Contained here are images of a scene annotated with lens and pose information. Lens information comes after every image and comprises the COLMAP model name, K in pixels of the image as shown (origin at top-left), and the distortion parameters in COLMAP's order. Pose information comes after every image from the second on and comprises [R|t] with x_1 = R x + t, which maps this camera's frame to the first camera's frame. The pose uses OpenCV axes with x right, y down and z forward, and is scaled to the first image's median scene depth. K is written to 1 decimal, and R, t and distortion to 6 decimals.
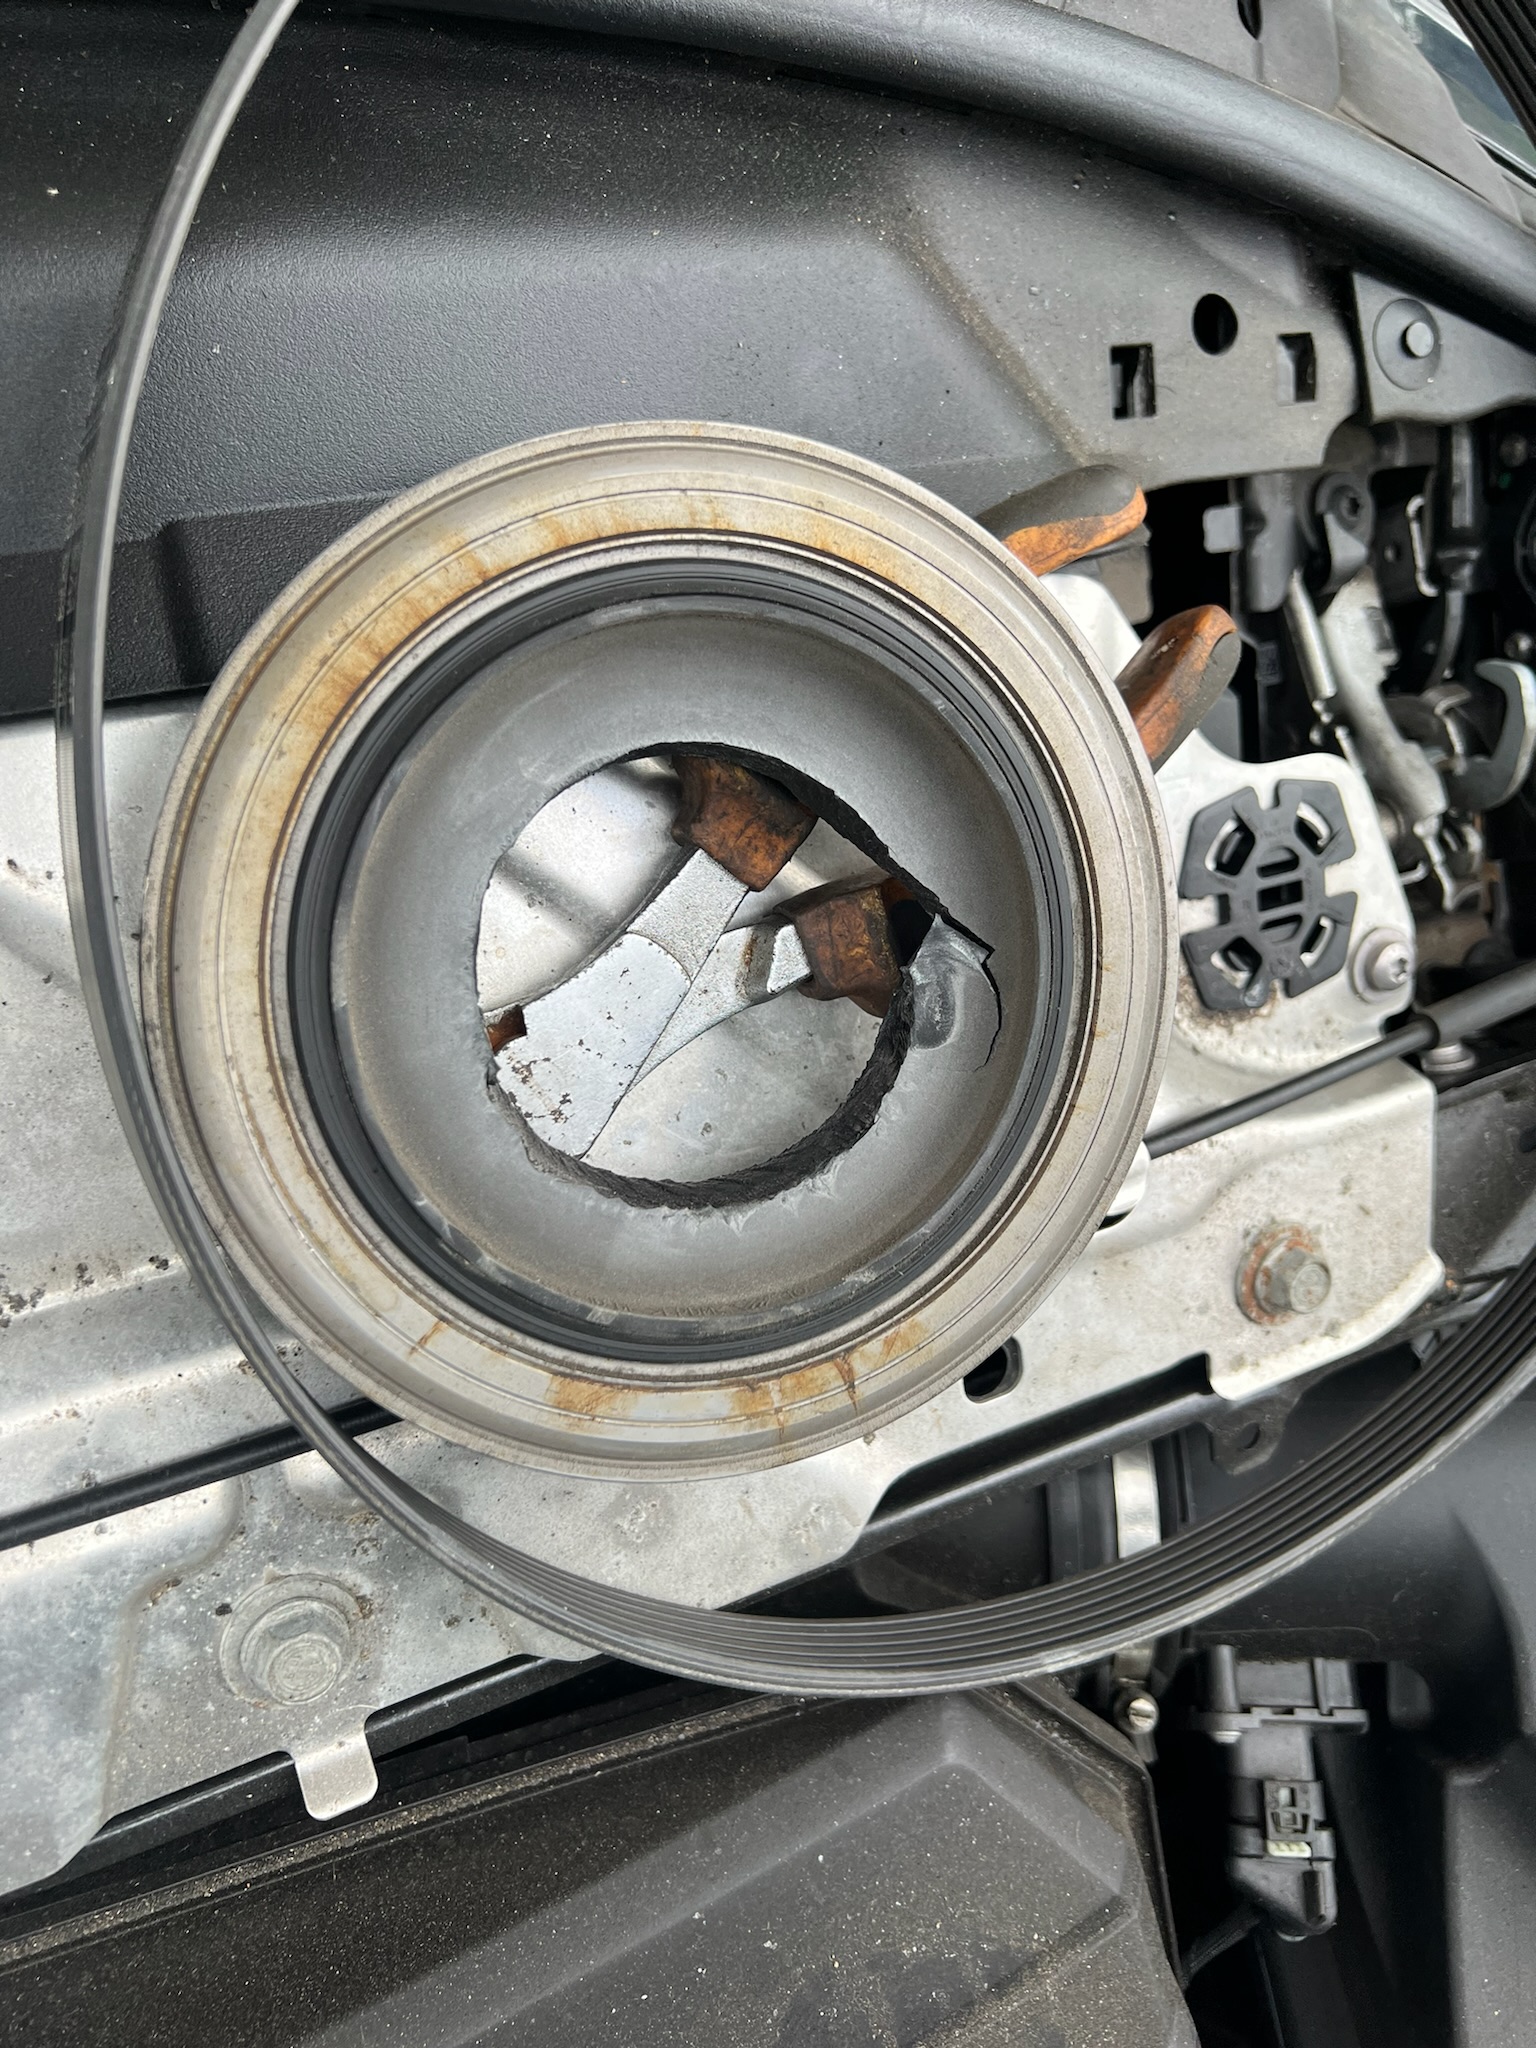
lens RADIAL K [[1531.0, 0, 768.0], [0, 1531.0, 1024.0], [0, 0, 1]] dist [-0.032397, 0.042169]
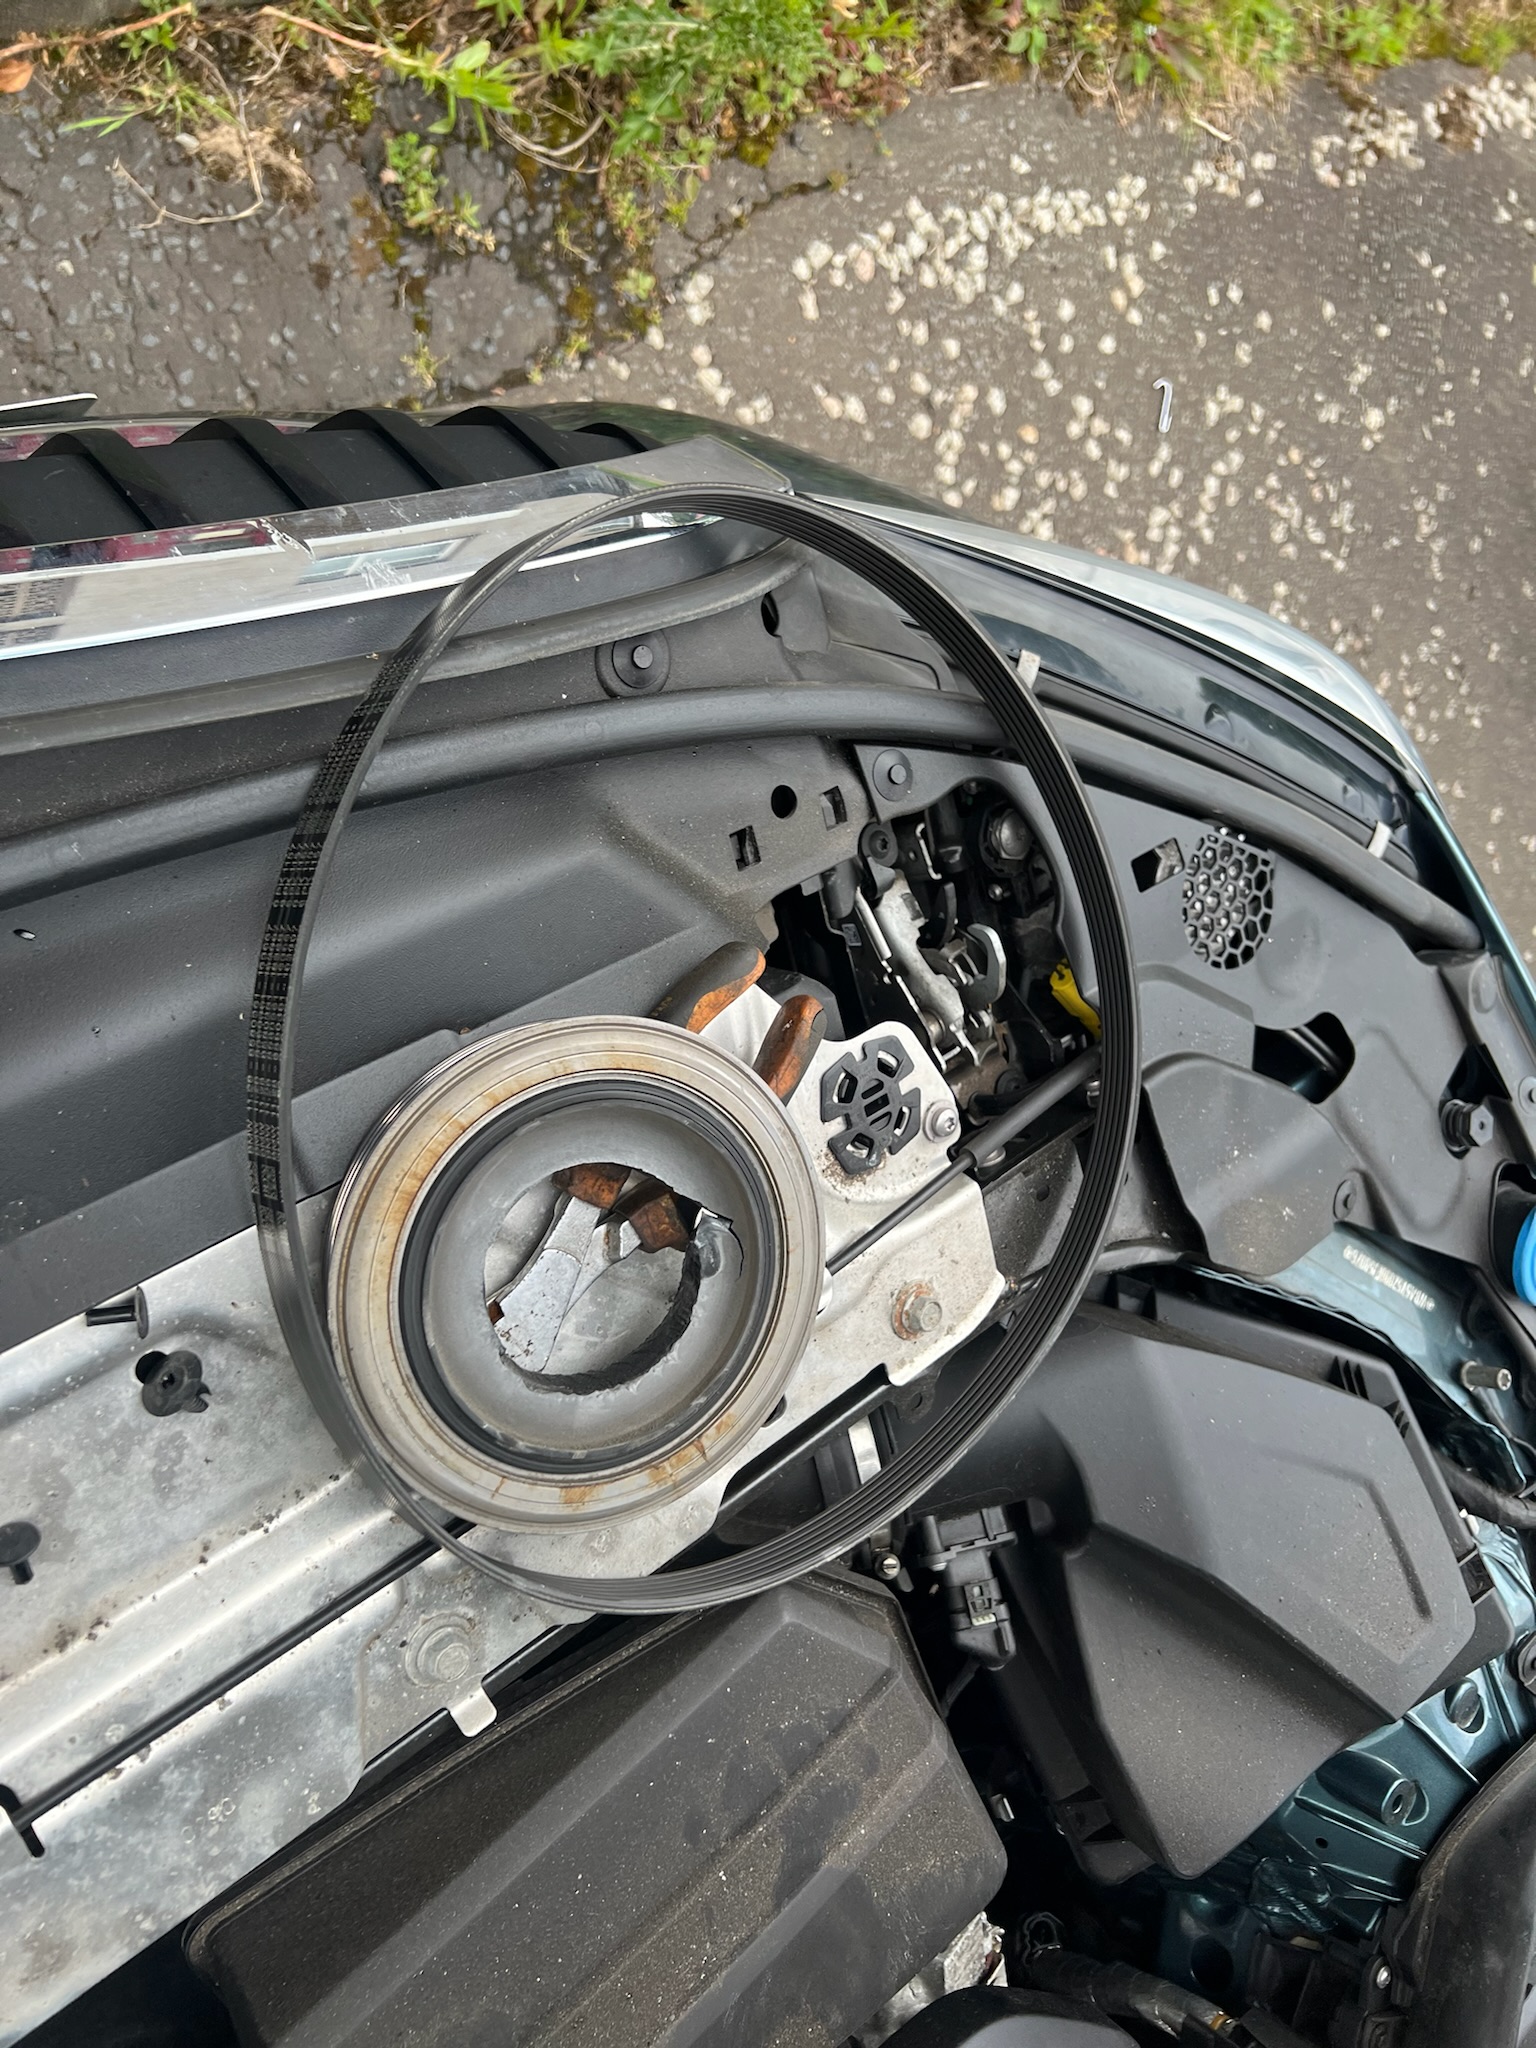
lens RADIAL K [[1558.1, 0, 766.5], [0, 1558.1, 981.1], [0, 0, 1]] dist [0.111819, -0.284604]
pose [[0.966429, -0.190466, 0.172444, -0.078954], [0.182389, 0.981290, 0.061683, -0.369549], [-0.180966, -0.028160, 0.983086, -0.786653]]
